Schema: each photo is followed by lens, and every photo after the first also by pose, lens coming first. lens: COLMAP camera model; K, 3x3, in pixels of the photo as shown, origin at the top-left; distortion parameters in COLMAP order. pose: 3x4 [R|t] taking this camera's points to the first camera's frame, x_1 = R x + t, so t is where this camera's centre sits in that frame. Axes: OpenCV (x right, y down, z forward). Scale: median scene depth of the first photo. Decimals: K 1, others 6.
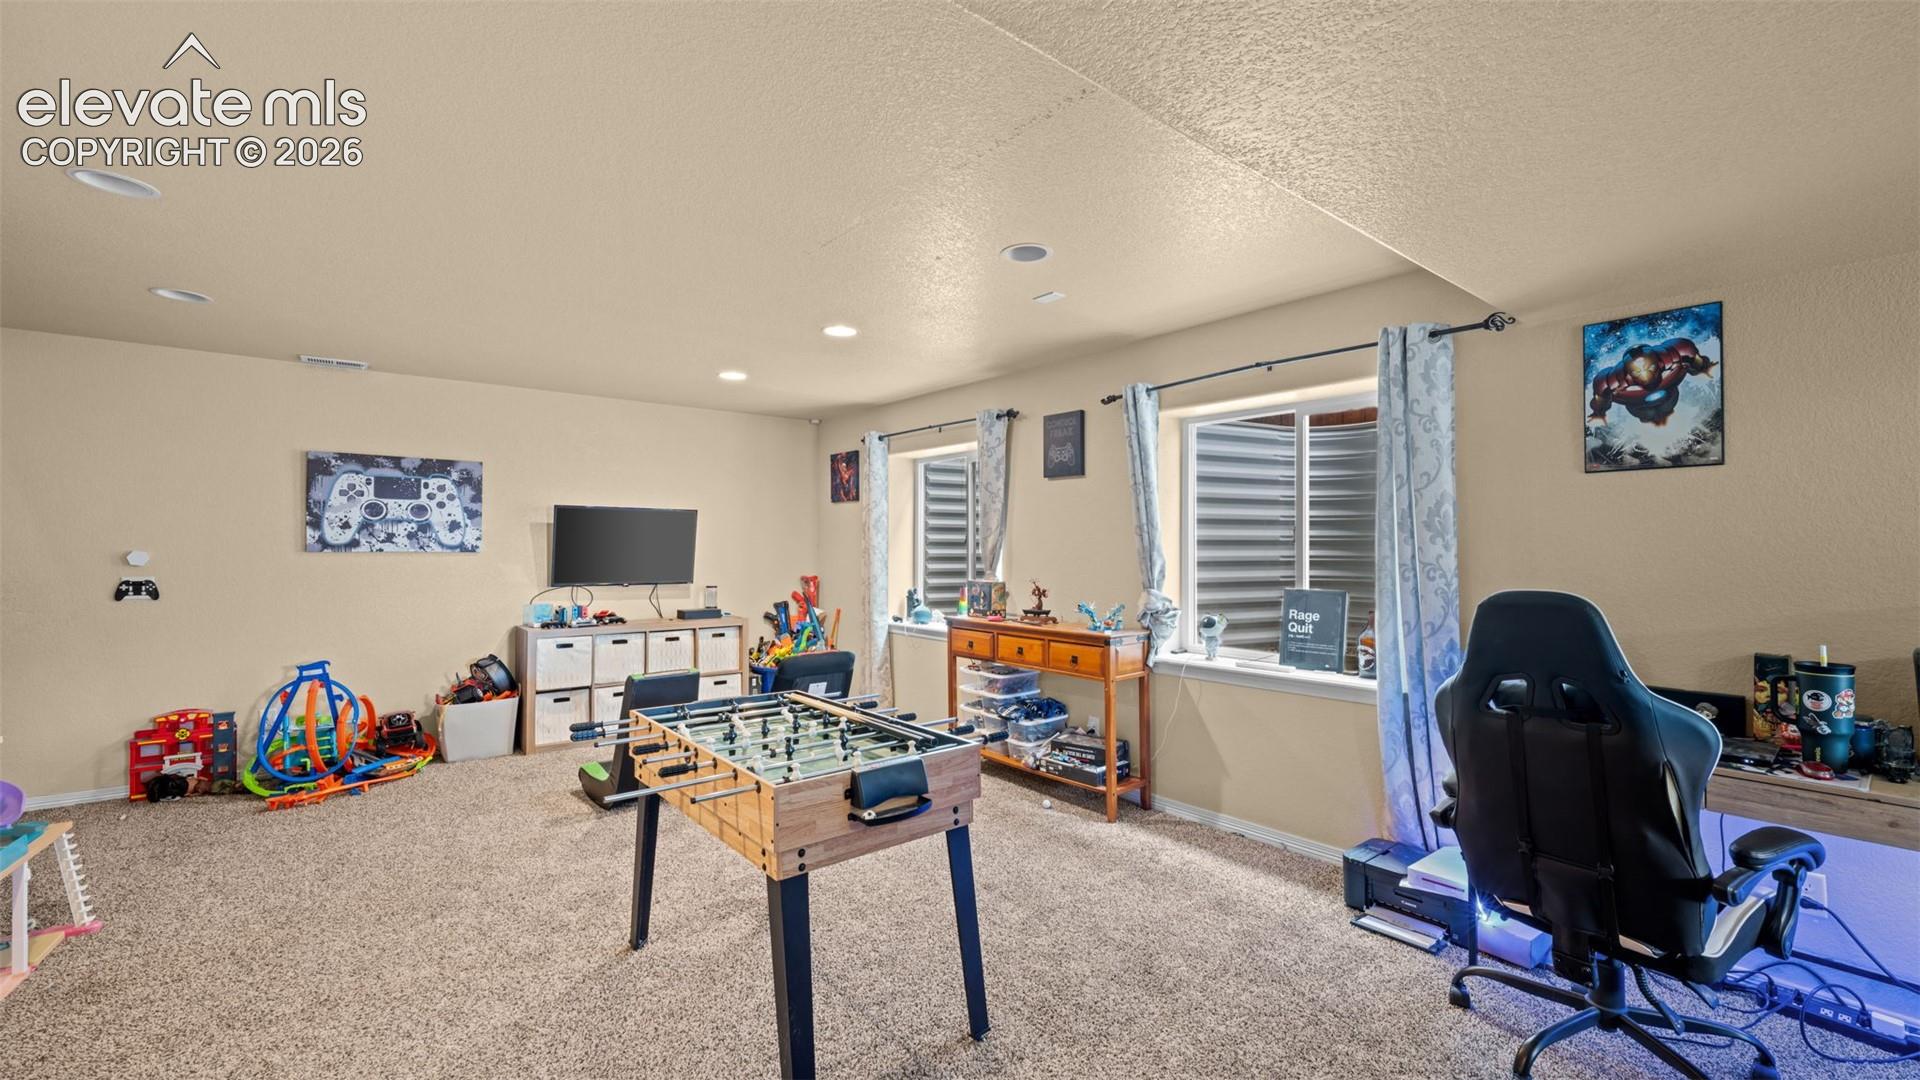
lens RADIAL K [[786.8, 0, 954.2], [0, 786.8, 543.3], [0, 0, 1]] dist [-0.000963, -0.000050]
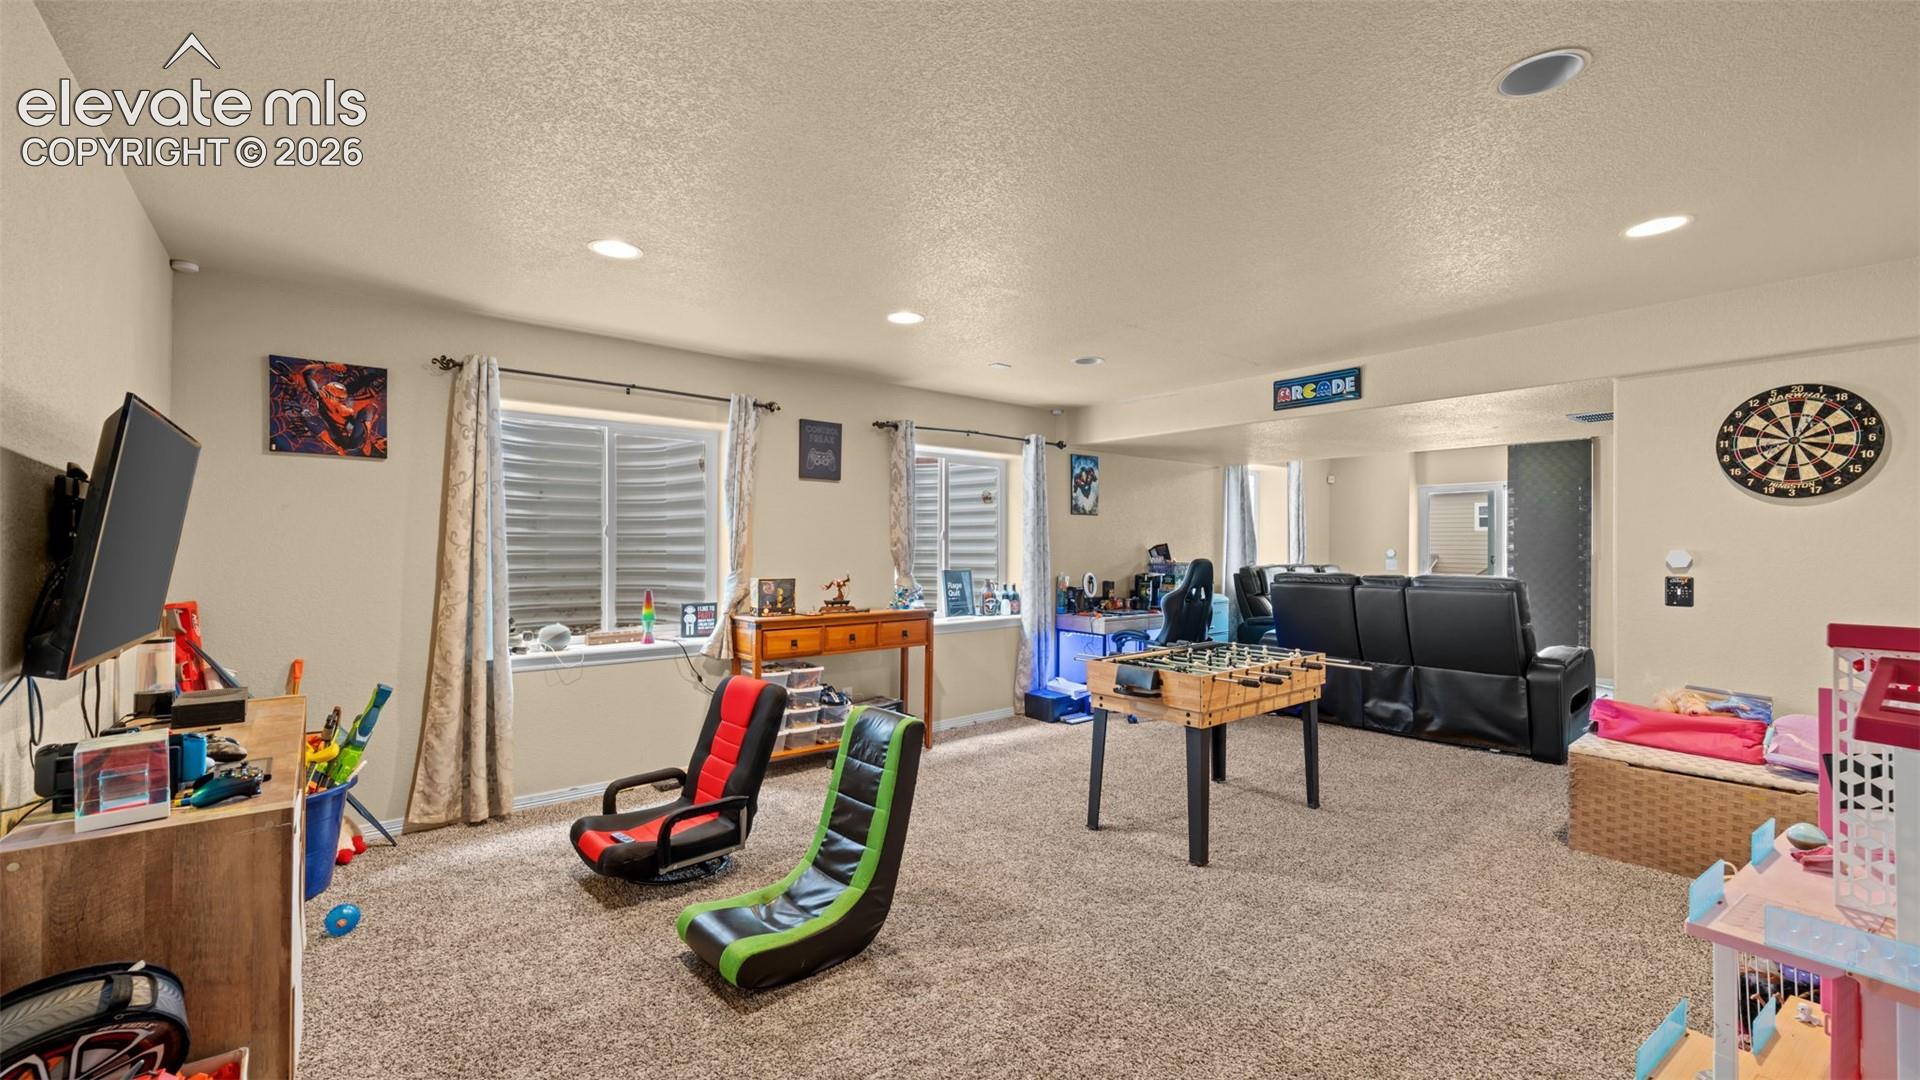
lens RADIAL K [[786.8, 0, 954.1], [0, 786.8, 542.6], [0, 0, 1]] dist [-0.000963, -0.000050]
pose [[-0.026465, 0.006283, 0.999630, -1.033399], [-0.006149, 0.999960, -0.006448, 0.010878], [-0.999631, -0.006317, -0.026425, 0.900175]]
